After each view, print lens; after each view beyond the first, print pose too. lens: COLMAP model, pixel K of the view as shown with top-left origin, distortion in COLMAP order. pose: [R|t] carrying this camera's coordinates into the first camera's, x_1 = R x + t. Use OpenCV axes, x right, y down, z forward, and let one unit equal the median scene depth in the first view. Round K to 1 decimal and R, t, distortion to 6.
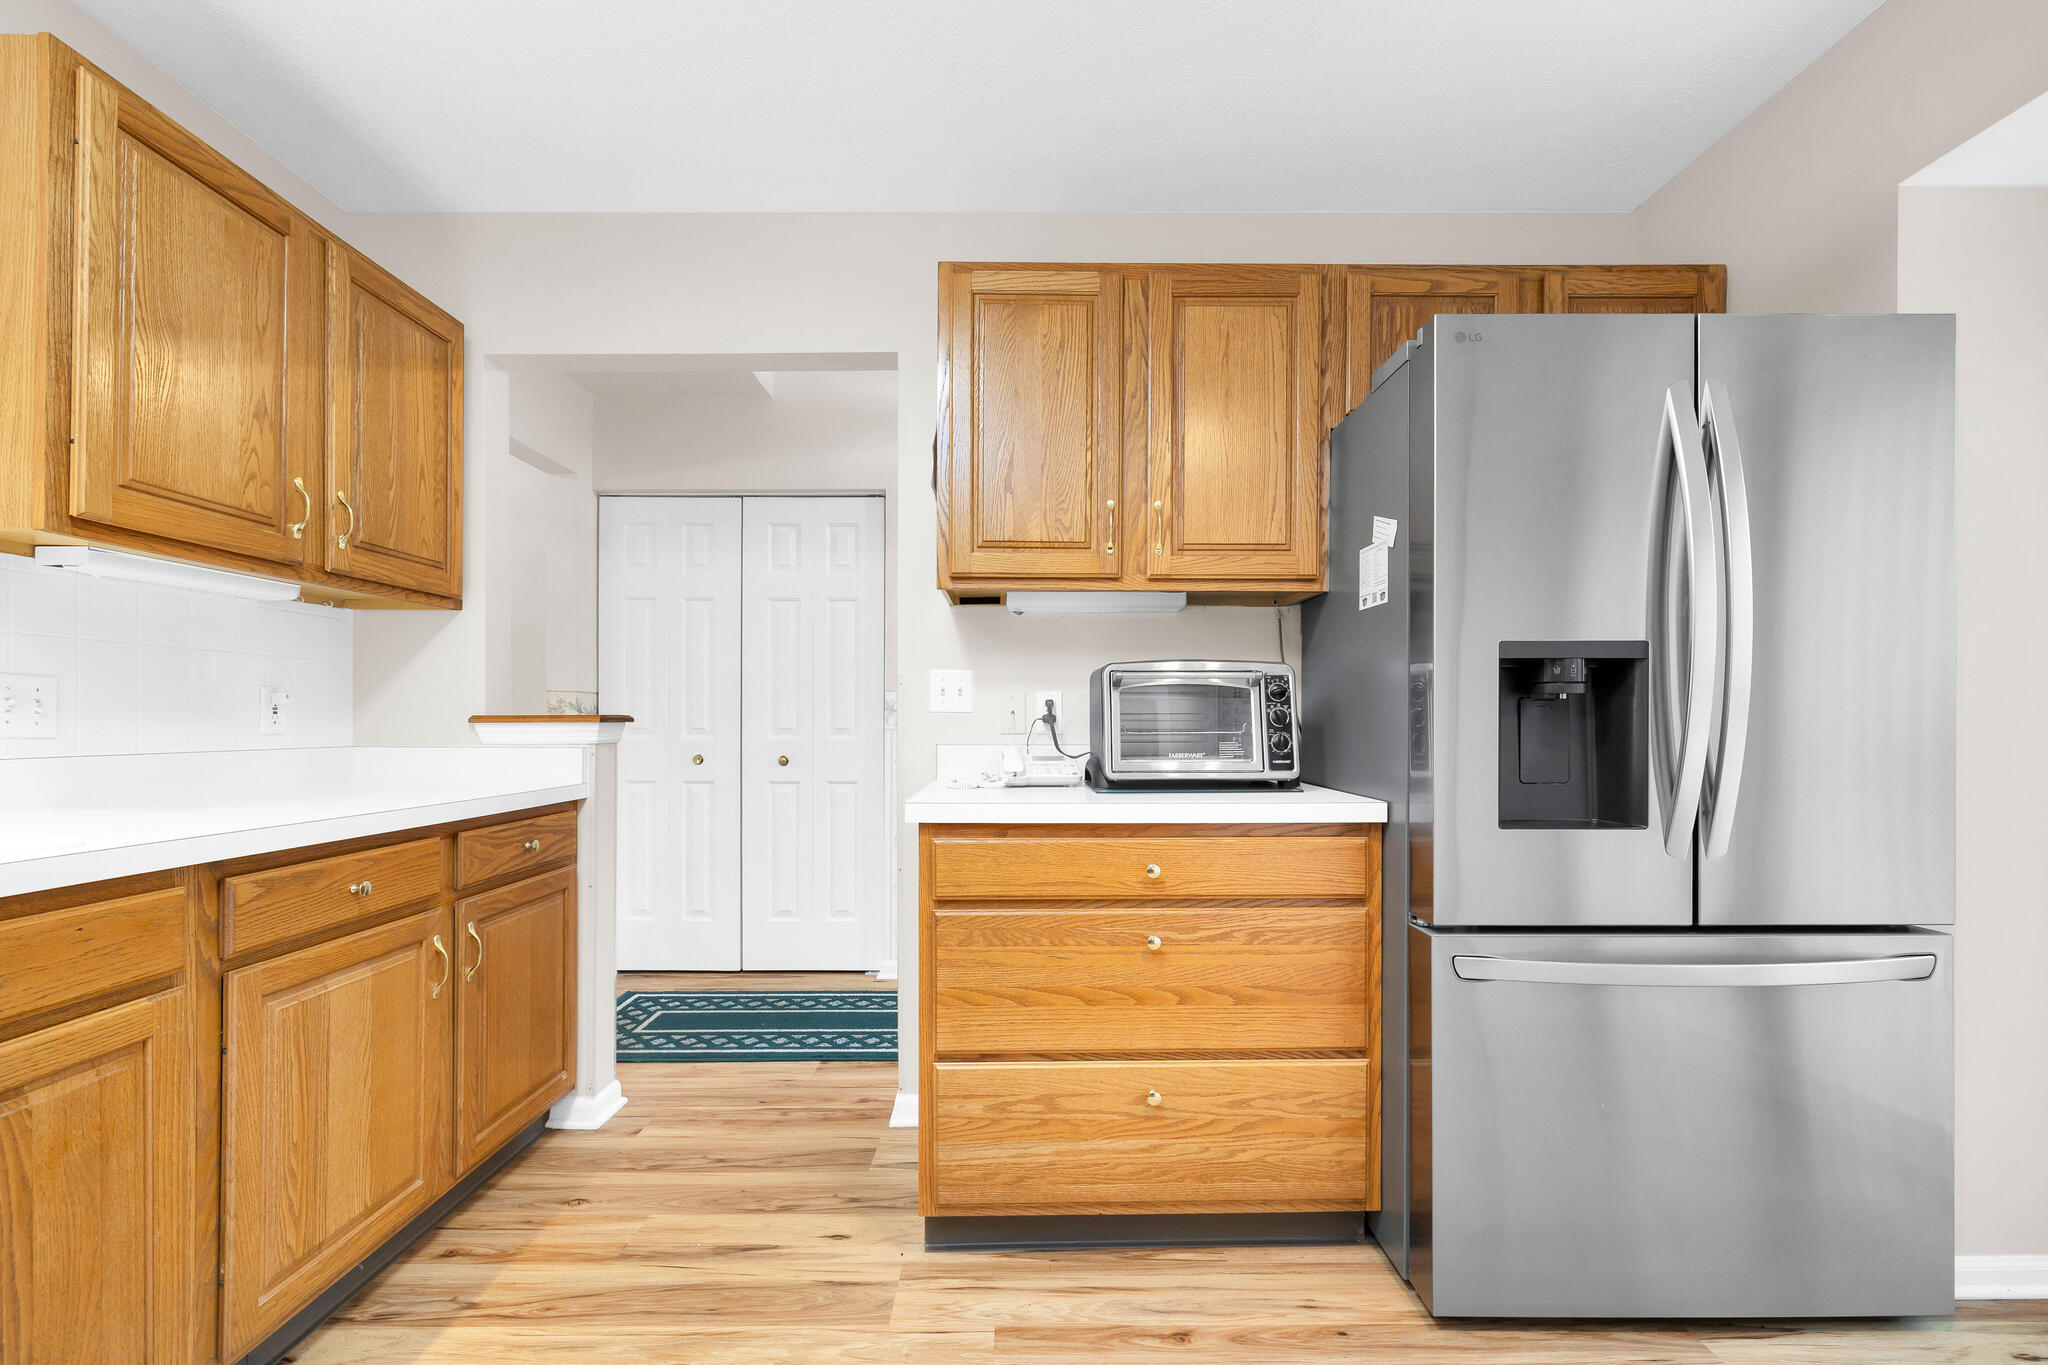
lens RADIAL K [[866.6, 0, 1022.7], [0, 866.6, 722.6], [0, 0, 1]] dist [-0.000428, -0.000479]
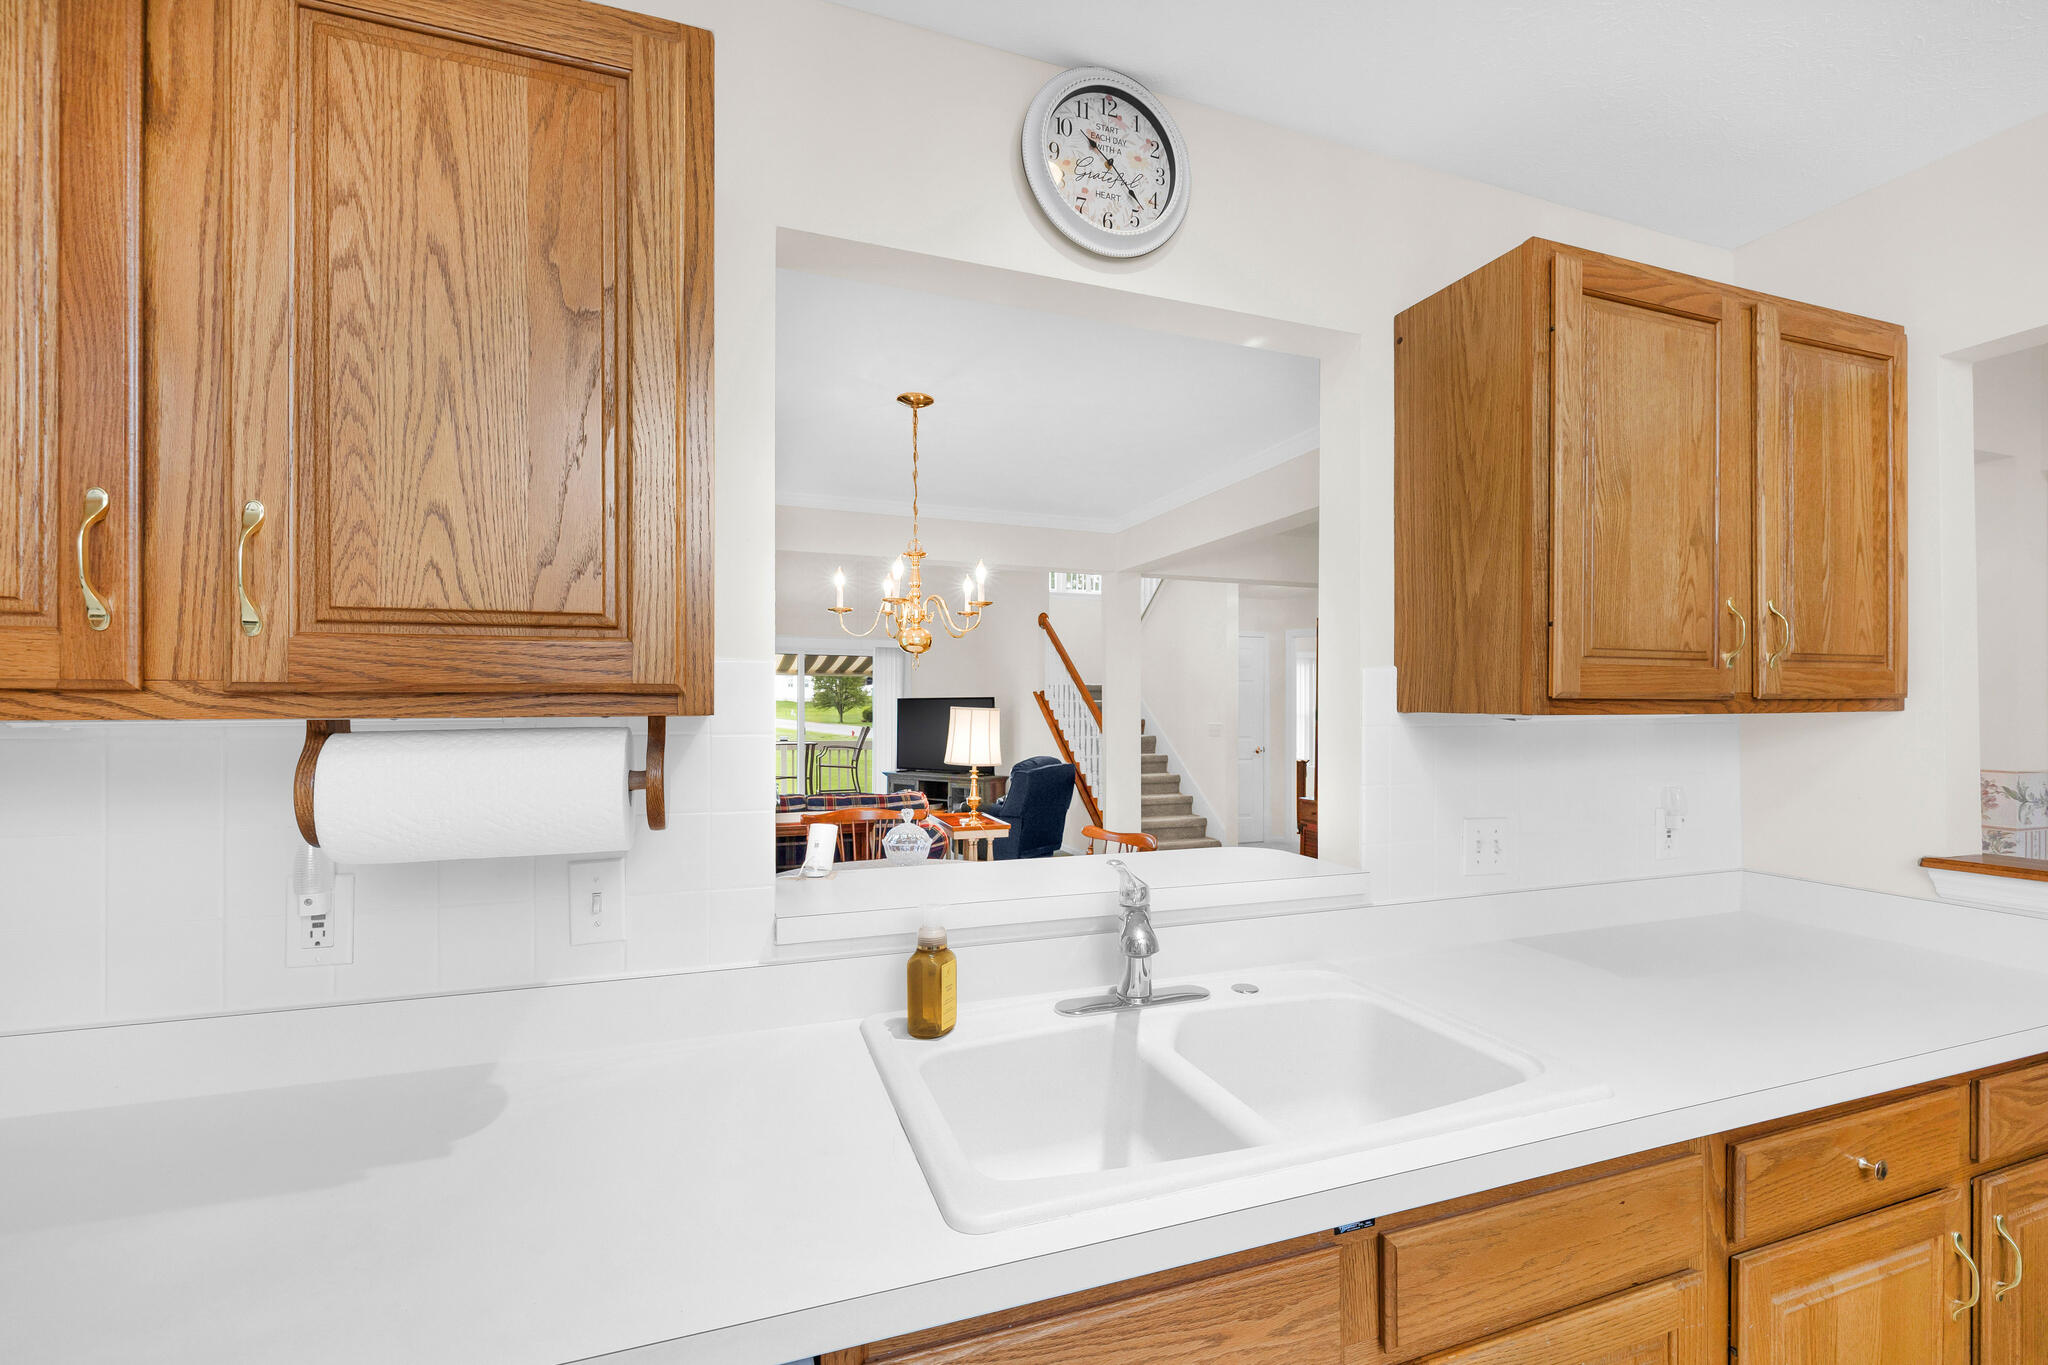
lens RADIAL K [[866.6, 0, 1033.5], [0, 866.6, 701.3], [0, 0, 1]] dist [-0.000428, -0.000479]
pose [[0.340258, -0.008693, -0.940292, -0.273872], [0.001810, 0.999961, -0.008589, -0.177974], [0.940330, 0.001221, 0.340261, 0.064704]]
